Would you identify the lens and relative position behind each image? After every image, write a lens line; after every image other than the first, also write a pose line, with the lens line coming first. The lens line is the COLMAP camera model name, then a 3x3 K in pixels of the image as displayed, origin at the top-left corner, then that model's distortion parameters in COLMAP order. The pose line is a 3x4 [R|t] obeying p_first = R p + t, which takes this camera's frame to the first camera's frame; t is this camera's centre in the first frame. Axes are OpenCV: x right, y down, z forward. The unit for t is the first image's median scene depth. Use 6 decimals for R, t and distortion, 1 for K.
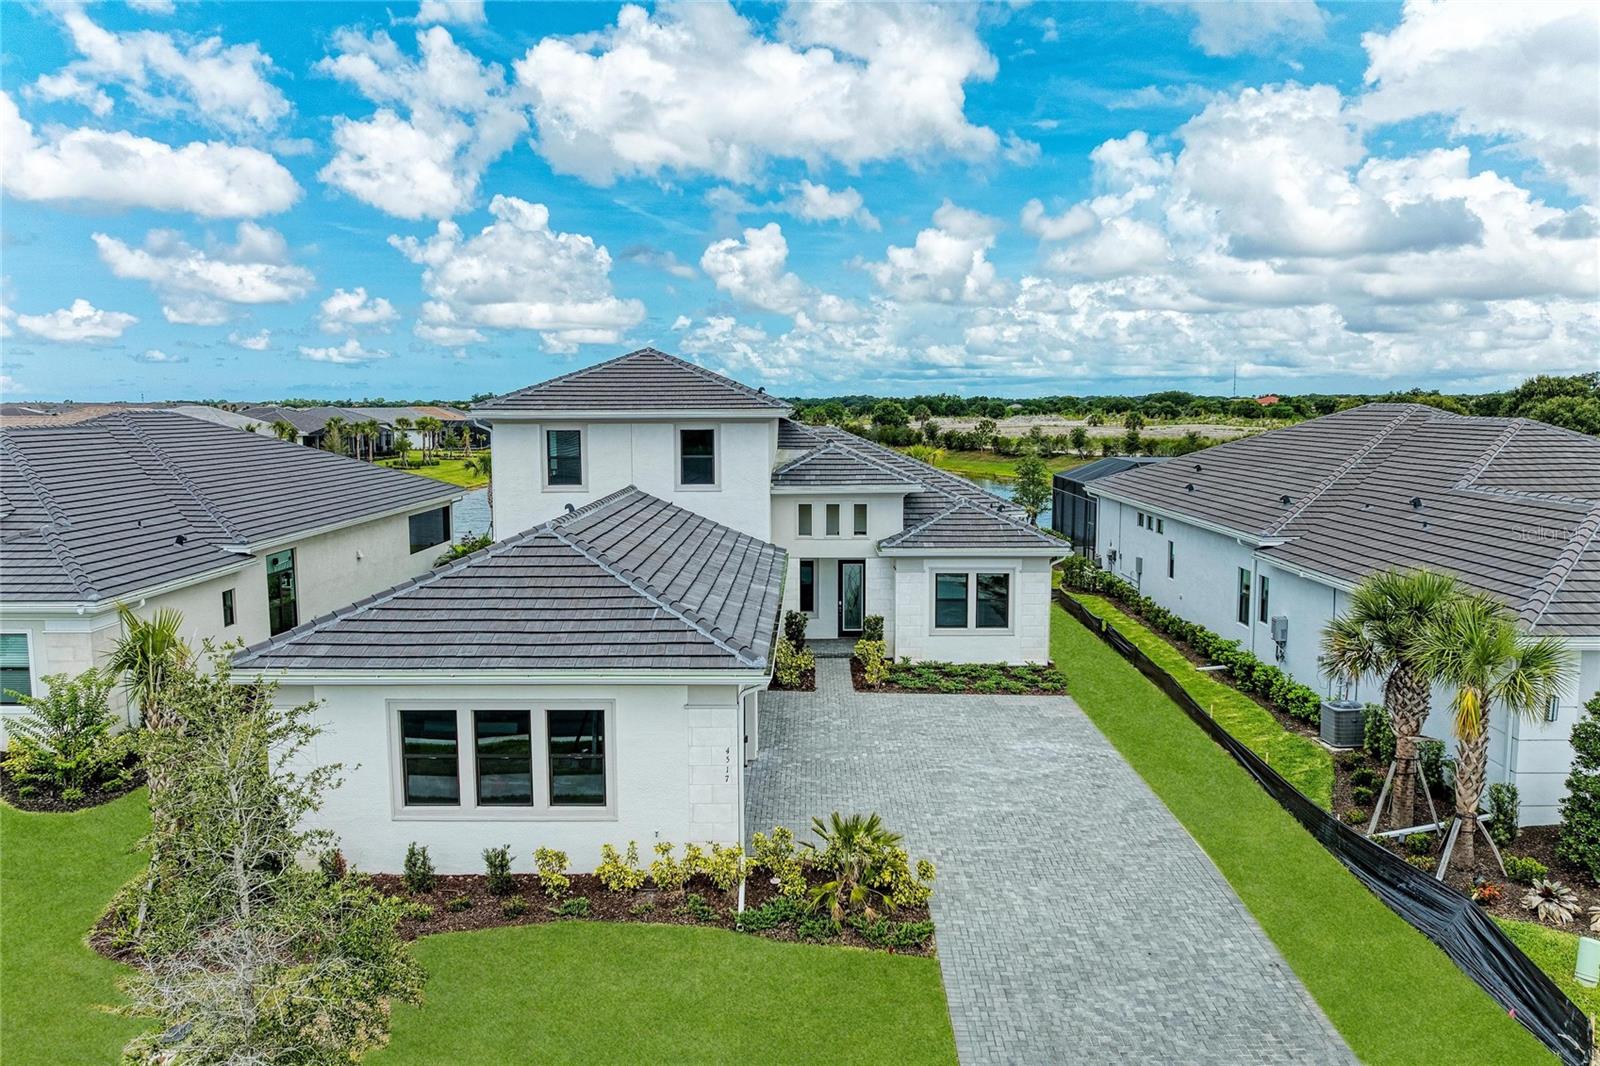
lens RADIAL K [[1094.7, 0, 824.1], [0, 1094.7, 533.5], [0, 0, 1]] dist [-0.000660, -0.036862]
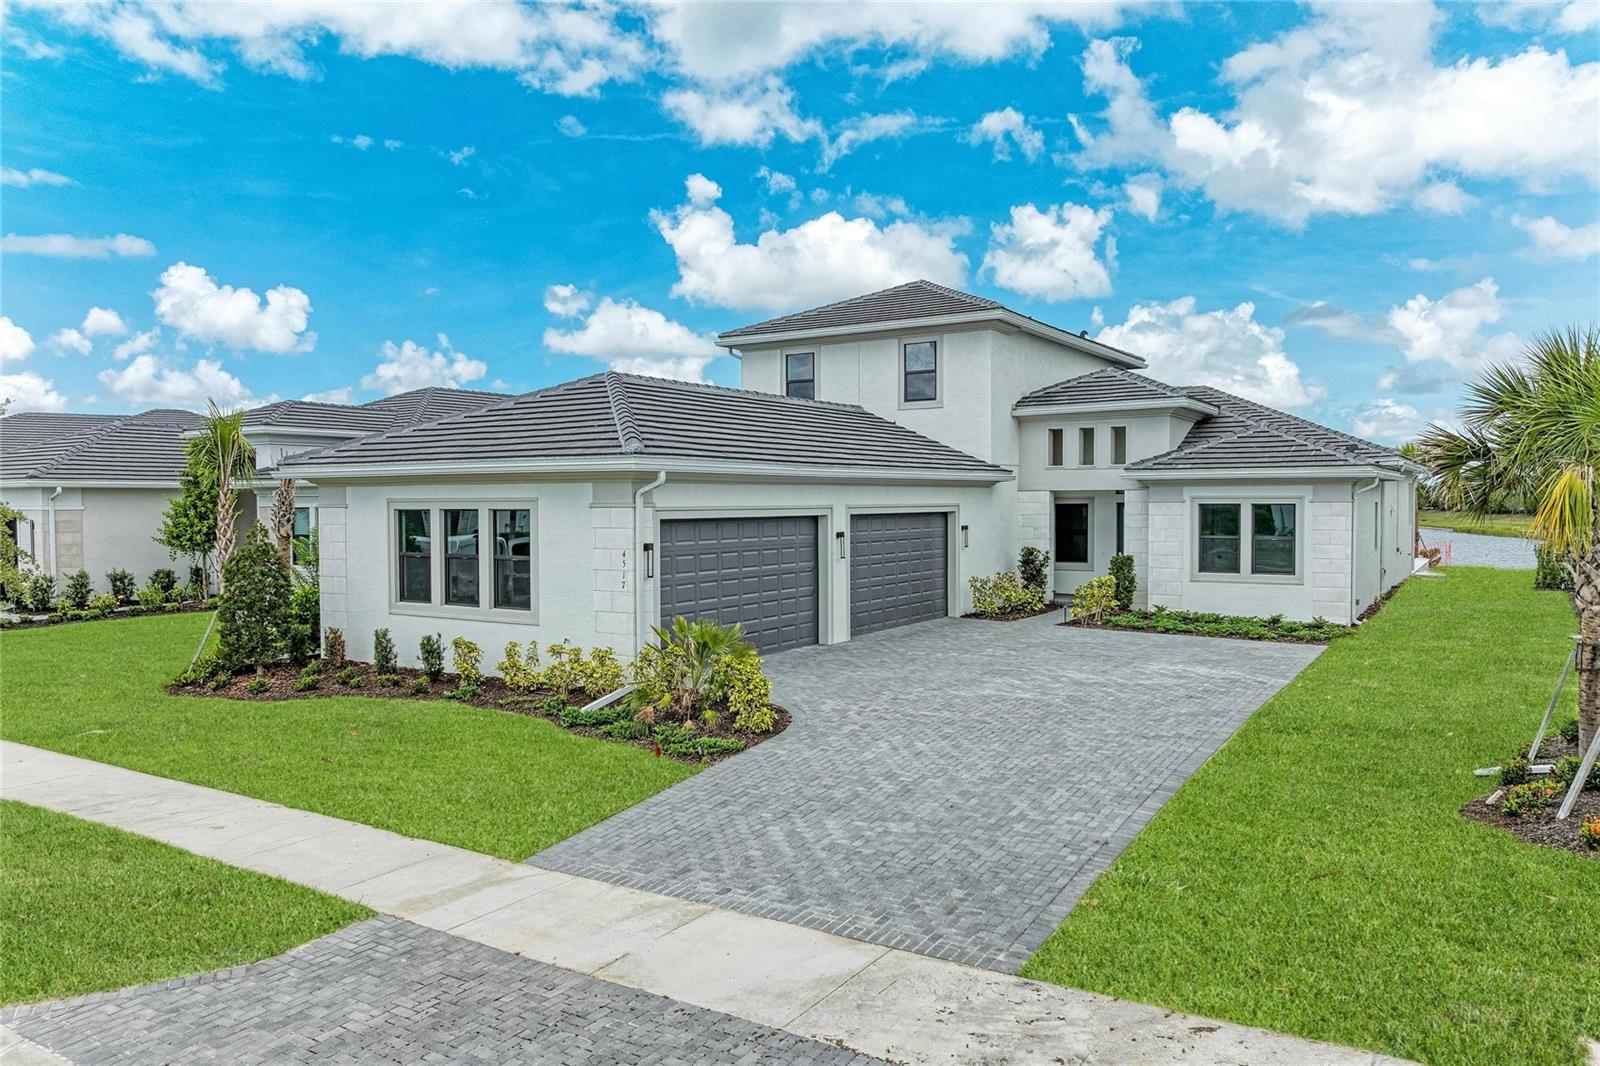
lens RADIAL K [[1111.2, 0, 836.5], [0, 1111.2, 507.5], [0, 0, 1]] dist [-0.023301, 0.005998]
pose [[0.846456, -0.007249, -0.532409, 0.538720], [-0.052321, 0.993936, -0.096715, 0.228868], [0.529882, 0.109722, 0.840944, 0.283678]]
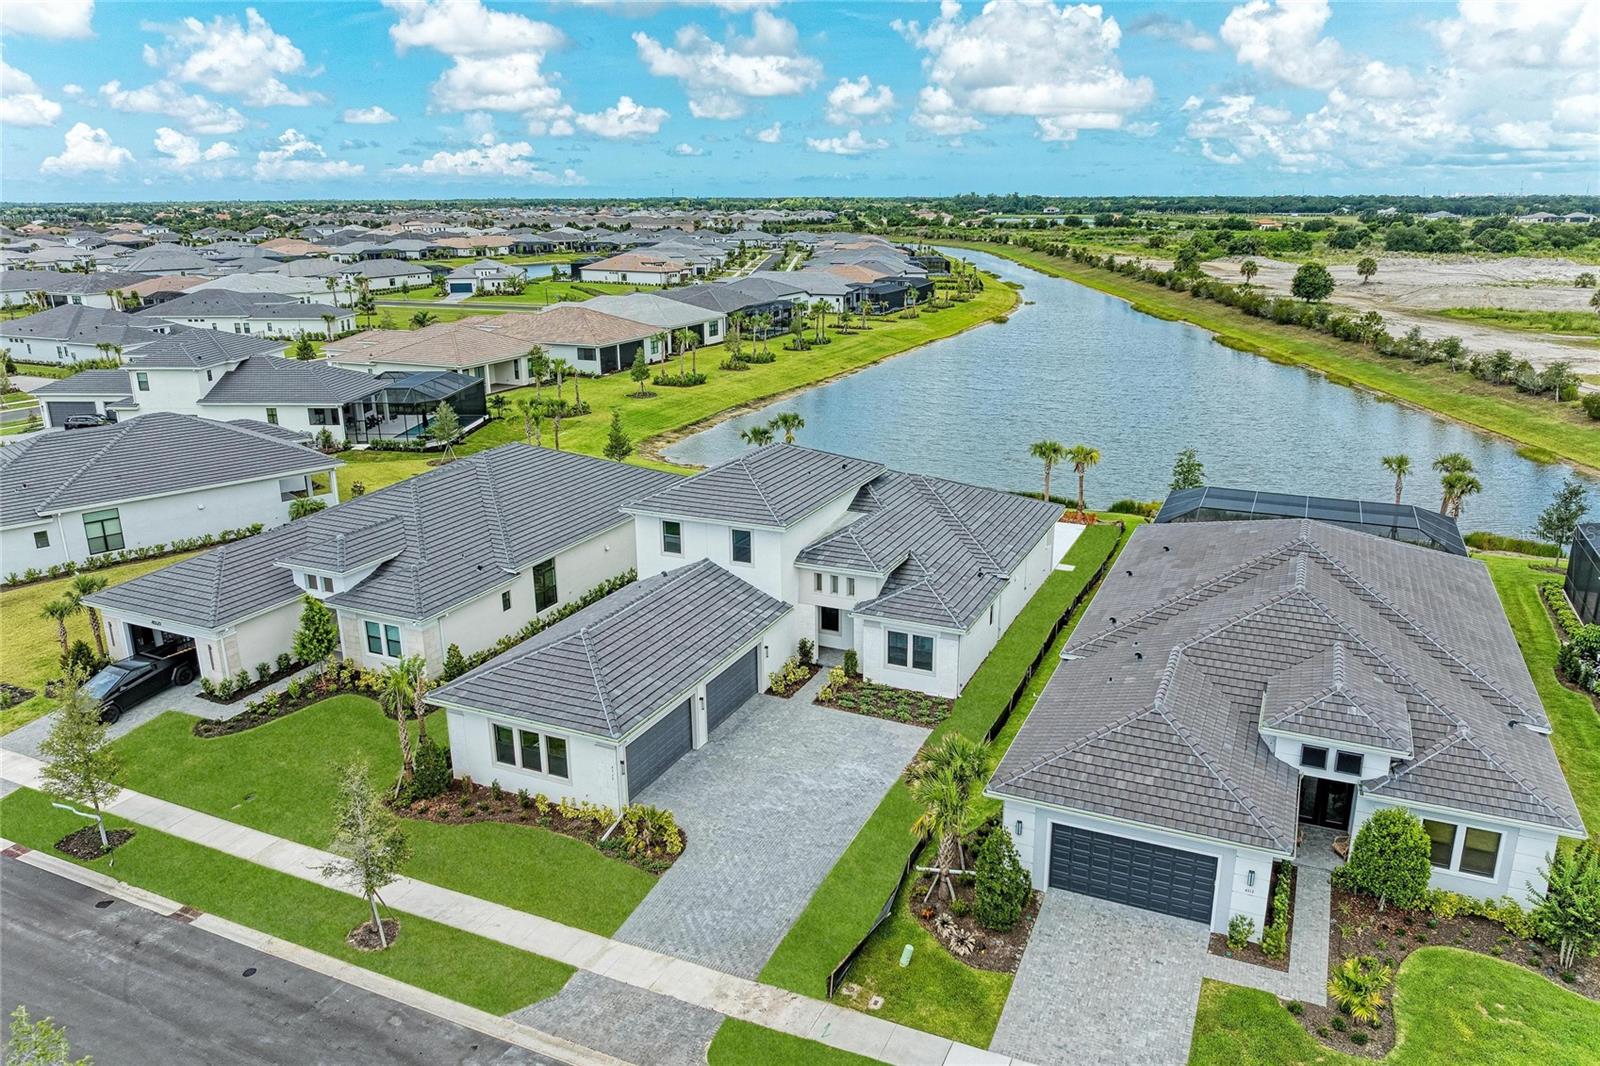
lens RADIAL K [[1087.7, 0, 843.3], [0, 1087.7, 553.2], [0, 0, 1]] dist [-0.014316, -0.003153]
pose [[0.913303, 0.122063, -0.388558, 1.083889], [-0.042185, 0.977252, 0.207841, -0.667551], [0.405089, -0.173431, 0.897677, -0.672470]]
